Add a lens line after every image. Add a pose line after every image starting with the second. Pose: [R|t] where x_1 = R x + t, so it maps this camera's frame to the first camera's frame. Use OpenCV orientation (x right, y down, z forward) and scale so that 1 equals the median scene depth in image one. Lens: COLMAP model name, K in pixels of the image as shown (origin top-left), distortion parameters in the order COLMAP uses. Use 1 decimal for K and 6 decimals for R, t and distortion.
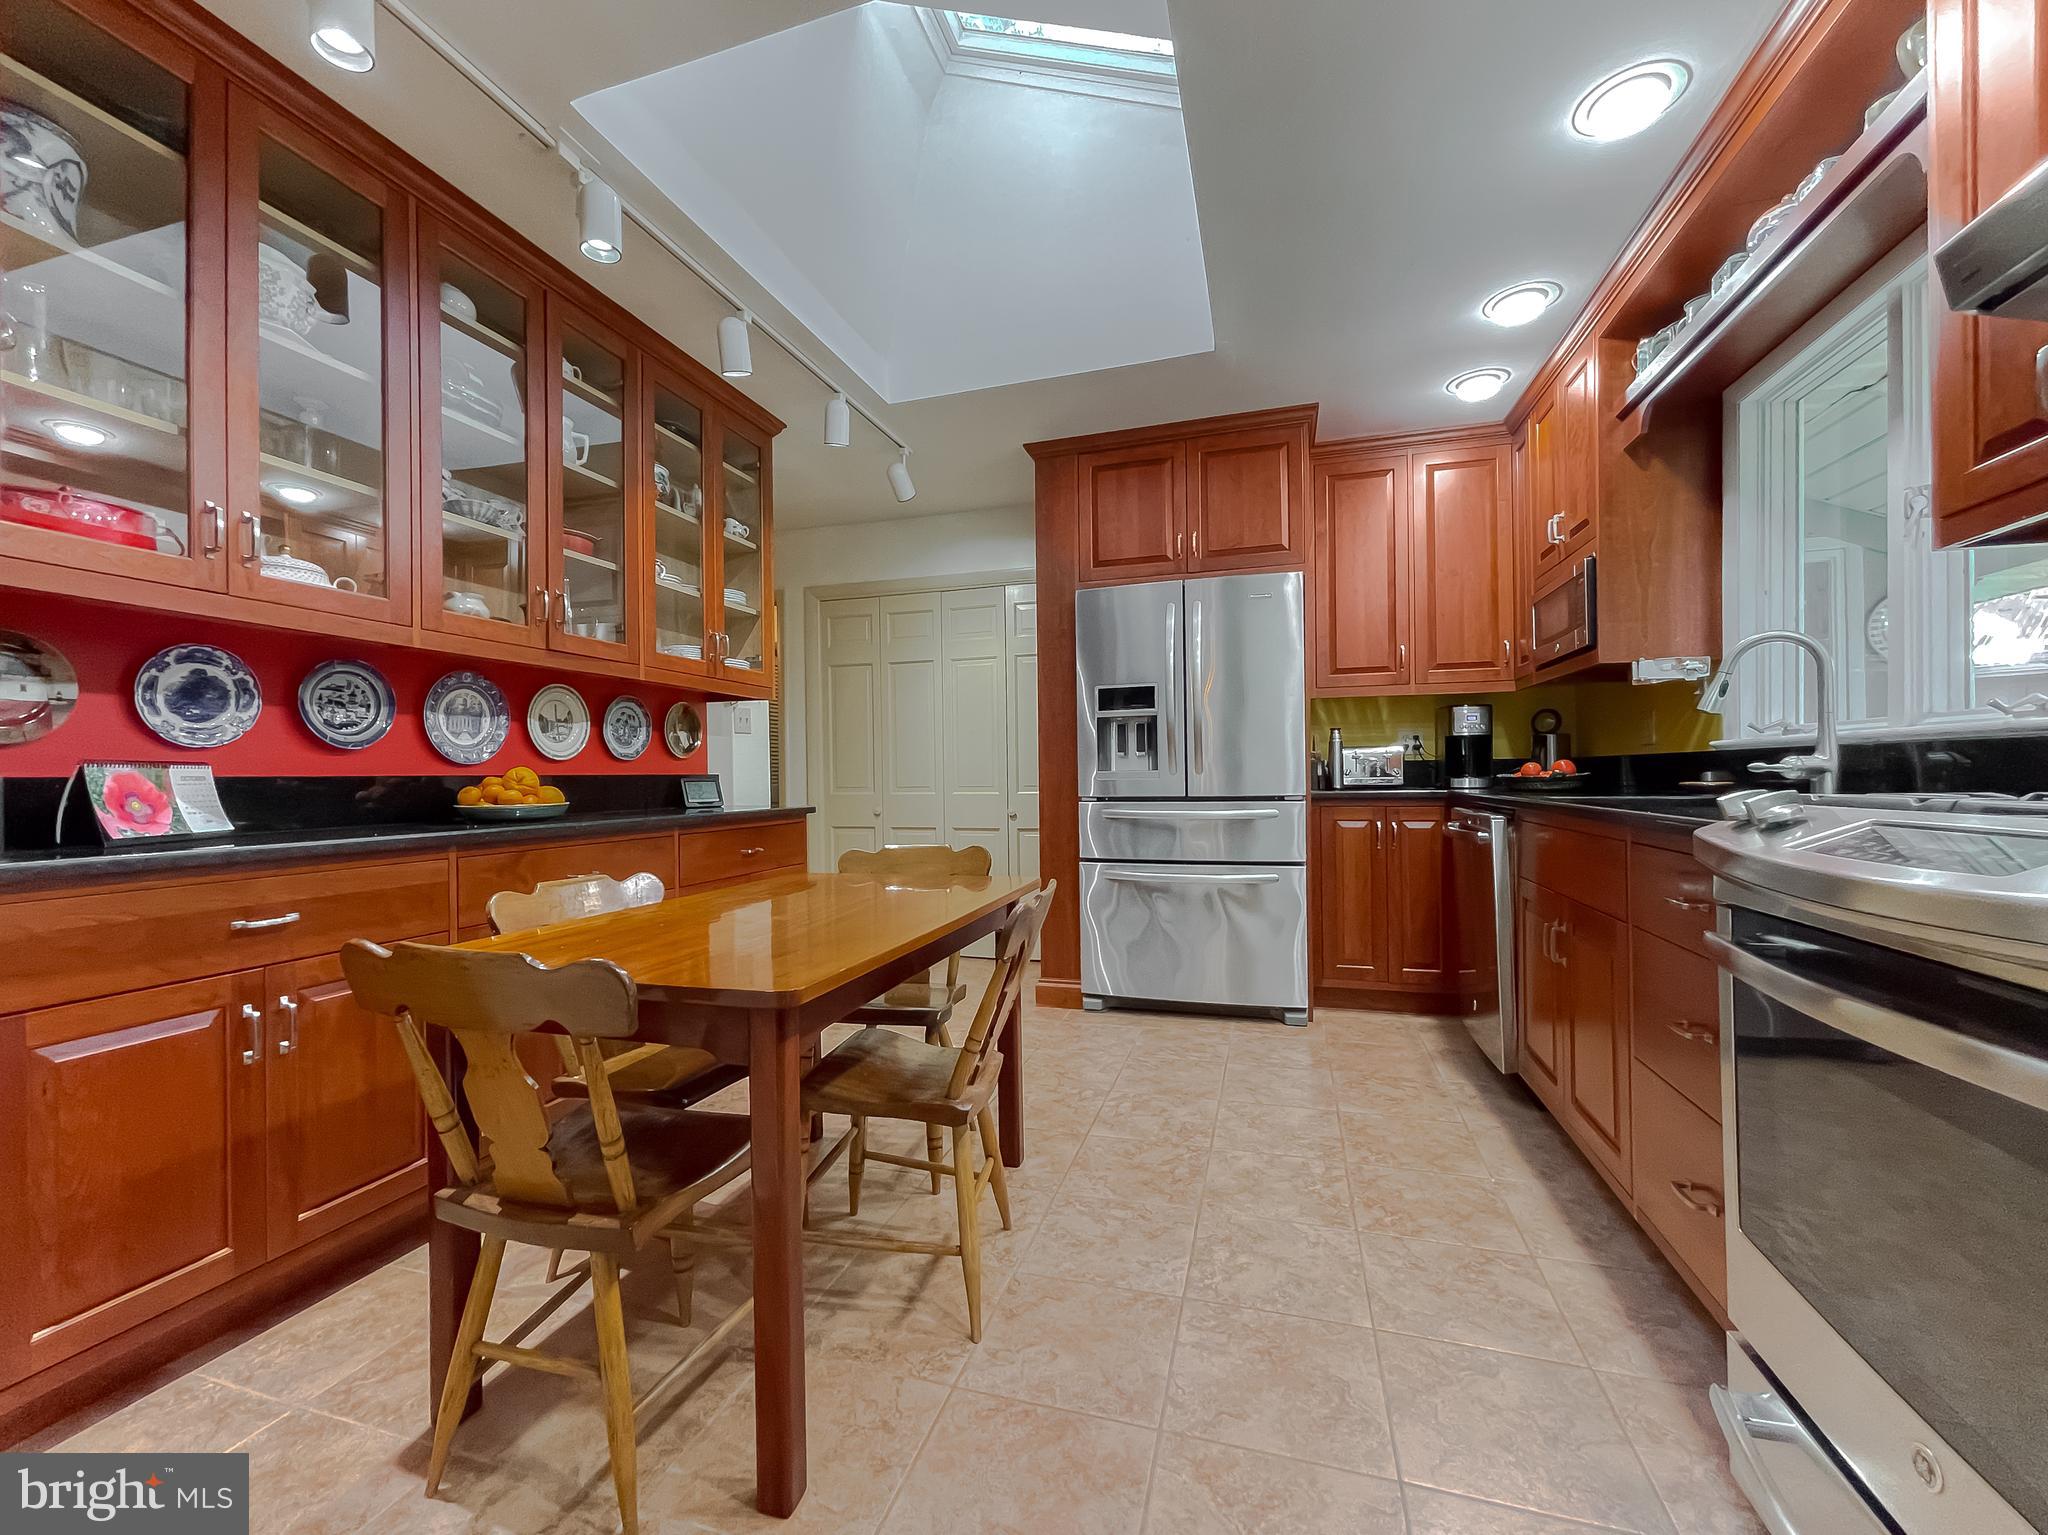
lens RADIAL K [[856.7, 0, 1012.2], [0, 856.7, 784.5], [0, 0, 1]] dist [-0.007017, 0.002983]
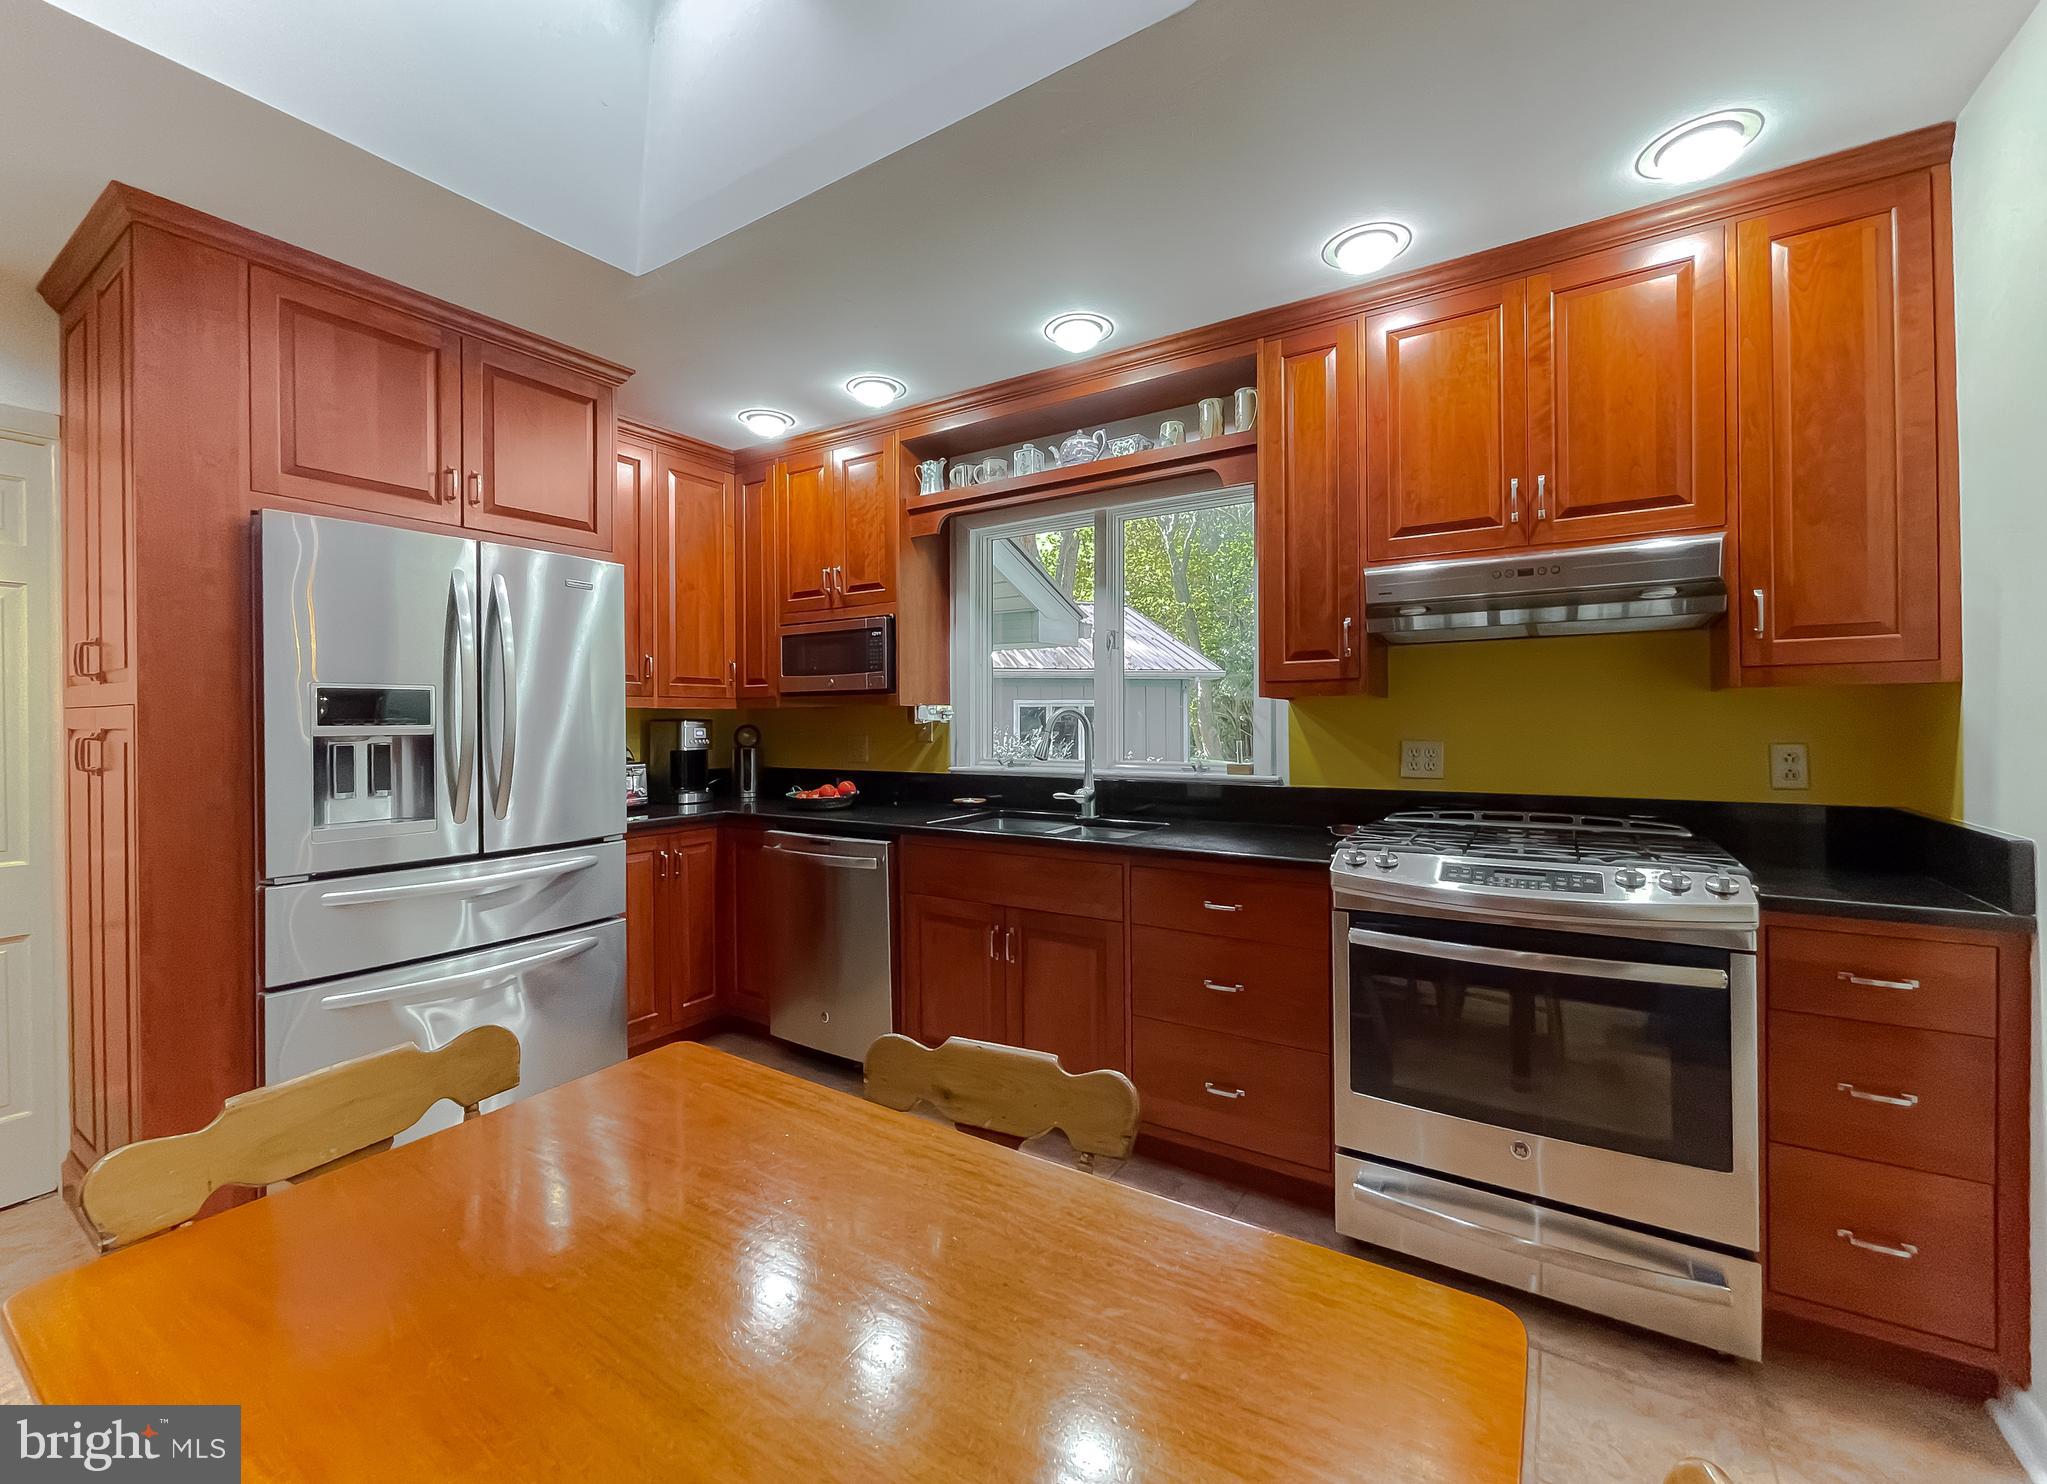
lens RADIAL K [[834.5, 0, 1042.3], [0, 834.5, 733.9], [0, 0, 1]] dist [-0.002308, 0.000632]
pose [[0.258508, -0.001055, 0.966009, -0.325766], [0.012710, 0.999917, -0.002310, -0.074425], [-0.965925, 0.012875, 0.258500, 0.383038]]
